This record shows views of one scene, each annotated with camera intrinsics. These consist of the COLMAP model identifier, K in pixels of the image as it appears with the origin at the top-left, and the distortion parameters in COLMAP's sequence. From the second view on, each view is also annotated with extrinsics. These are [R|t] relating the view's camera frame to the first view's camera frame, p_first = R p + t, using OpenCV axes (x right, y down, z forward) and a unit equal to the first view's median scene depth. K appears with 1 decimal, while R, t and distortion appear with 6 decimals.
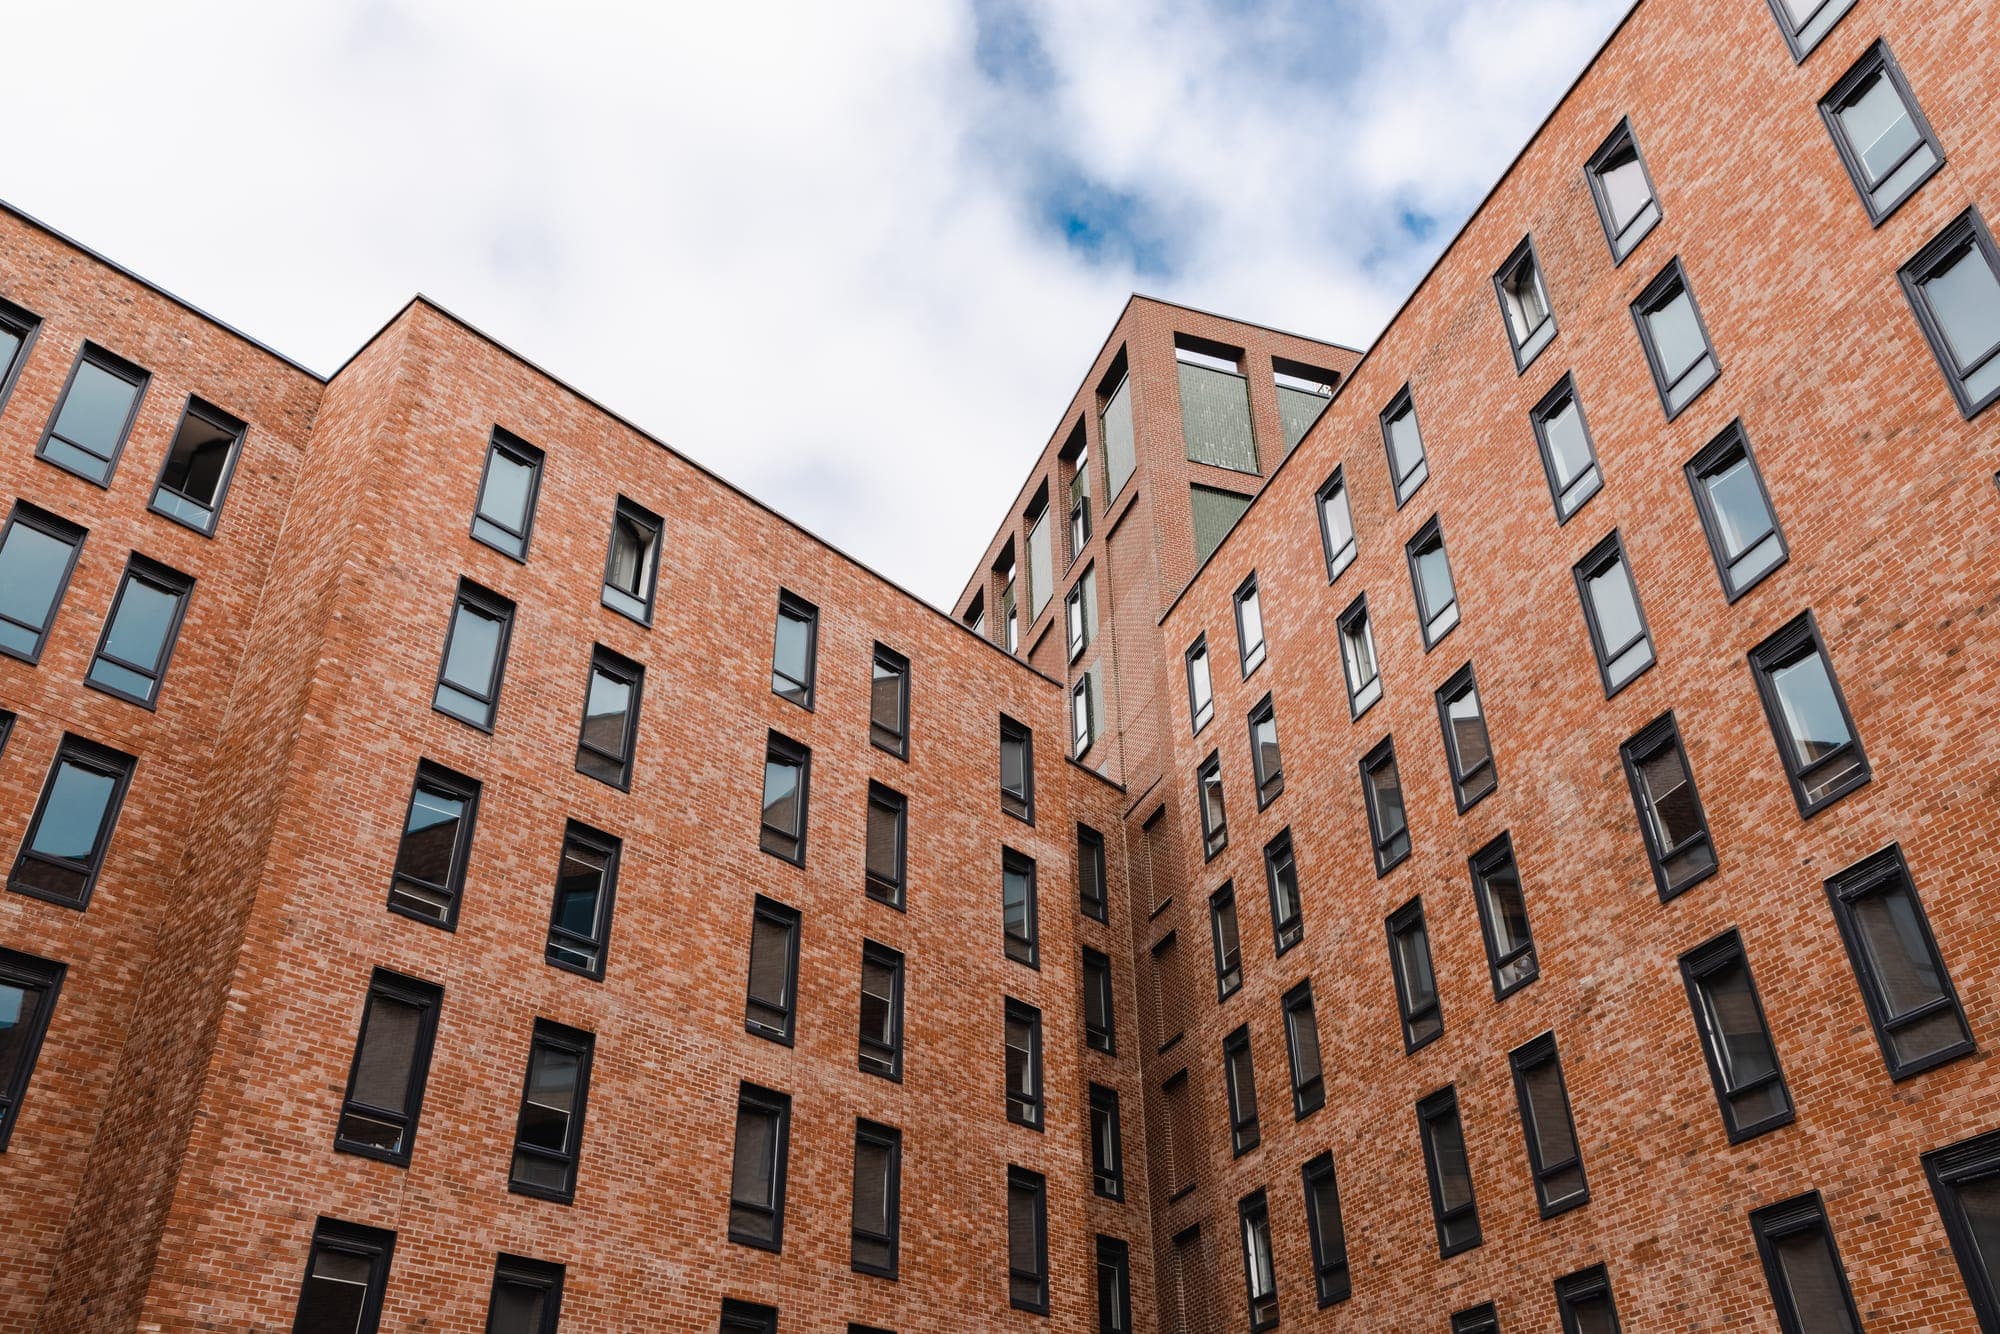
lens RADIAL K [[1560.8, 0, 950.2], [0, 1560.8, 659.6], [0, 0, 1]] dist [0.001670, 0.012837]
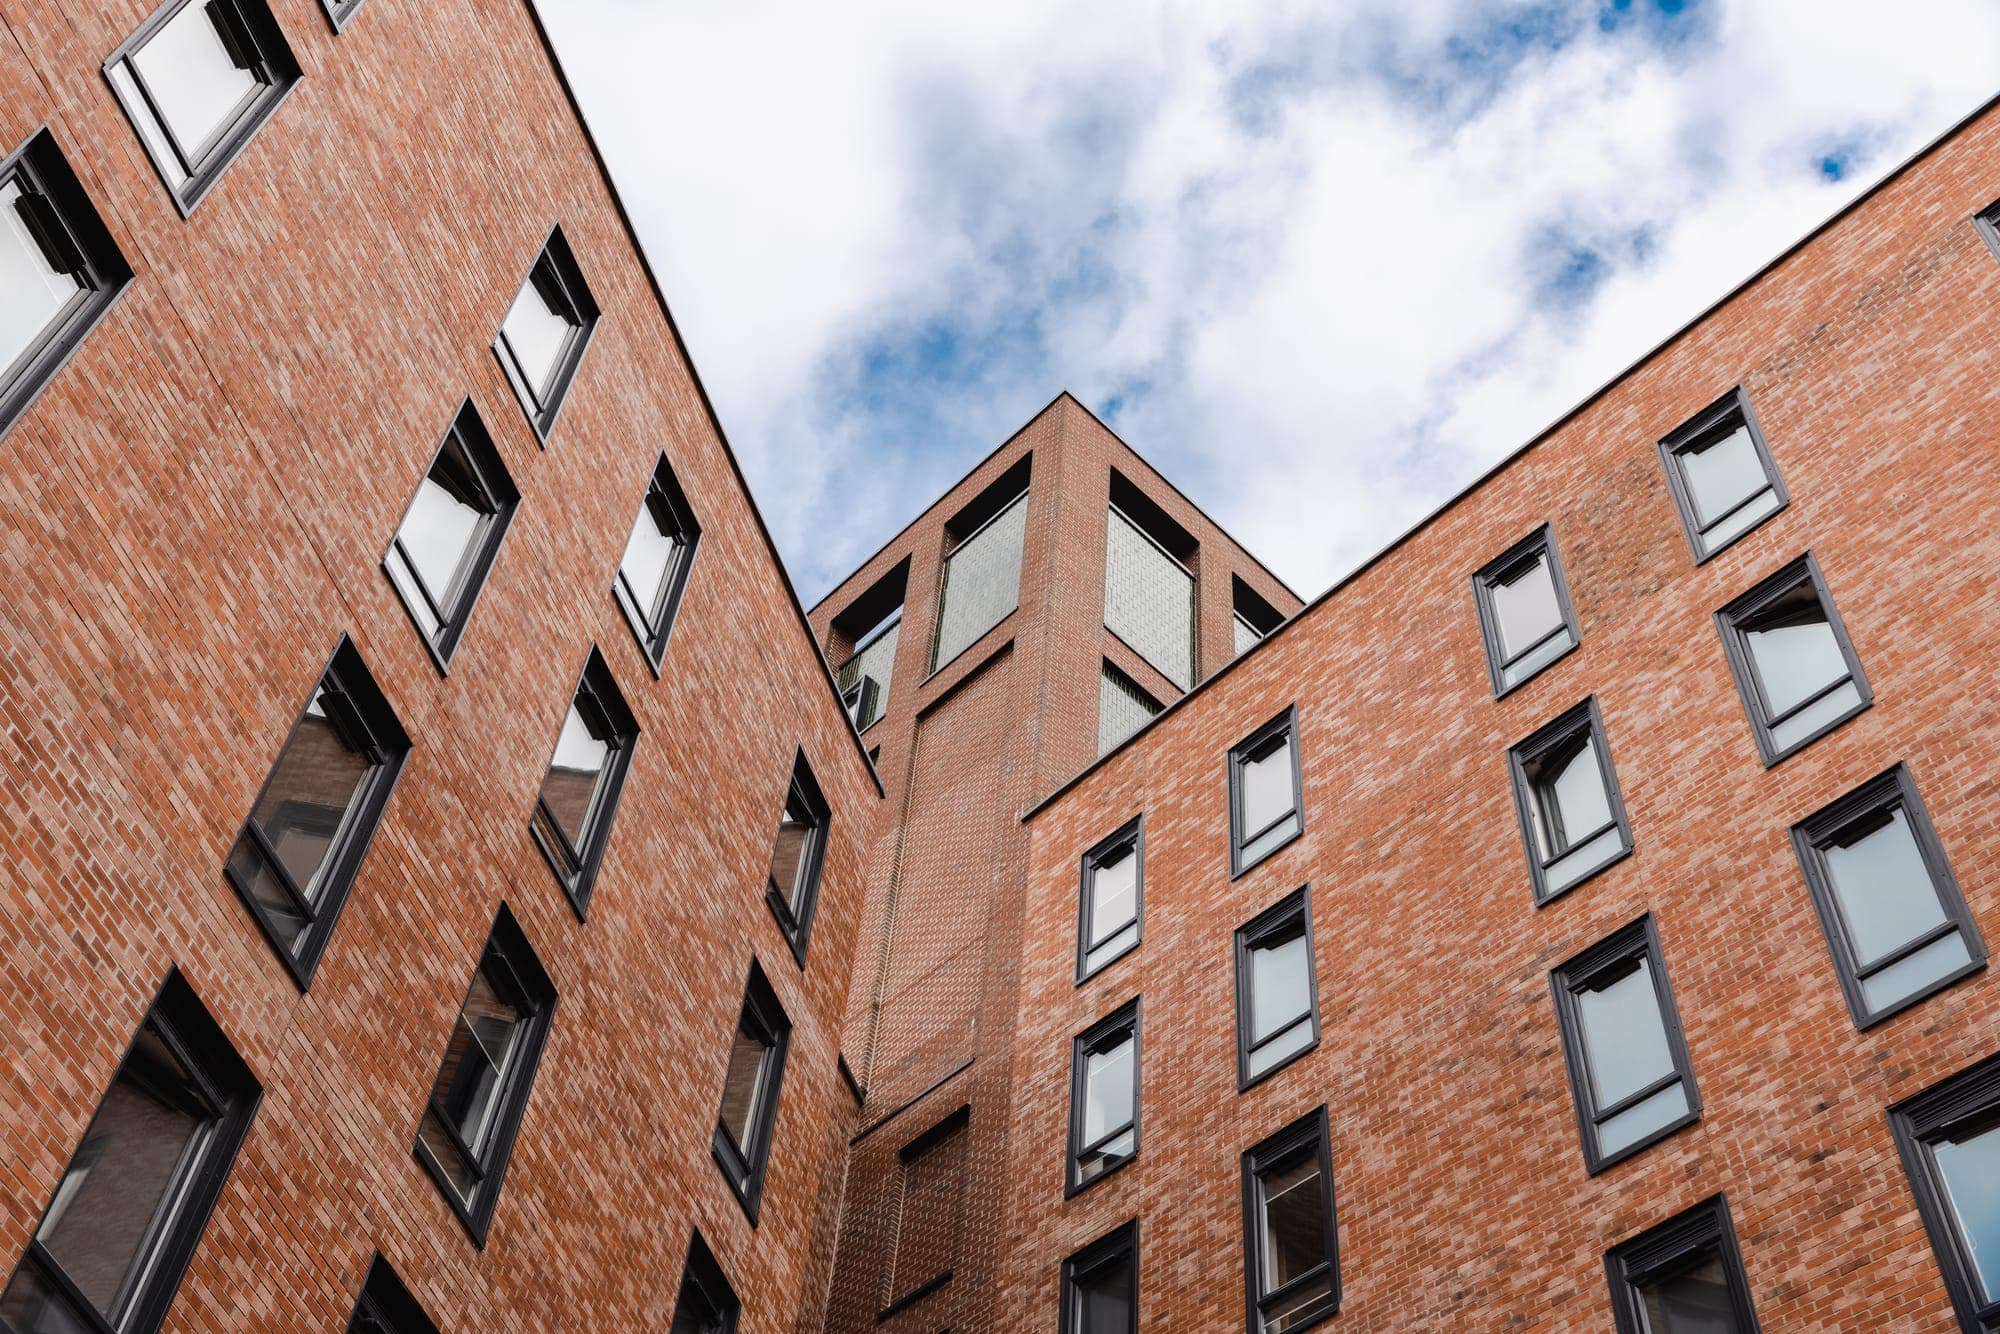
lens RADIAL K [[2203.2, 0, 922.7], [0, 2203.2, 664.6], [0, 0, 1]] dist [0.008913, 0.029811]
pose [[0.905234, 0.381114, 0.187893, -0.087699], [-0.300450, 0.886784, -0.351203, 0.293071], [-0.300469, 0.261469, 0.917253, 0.409913]]
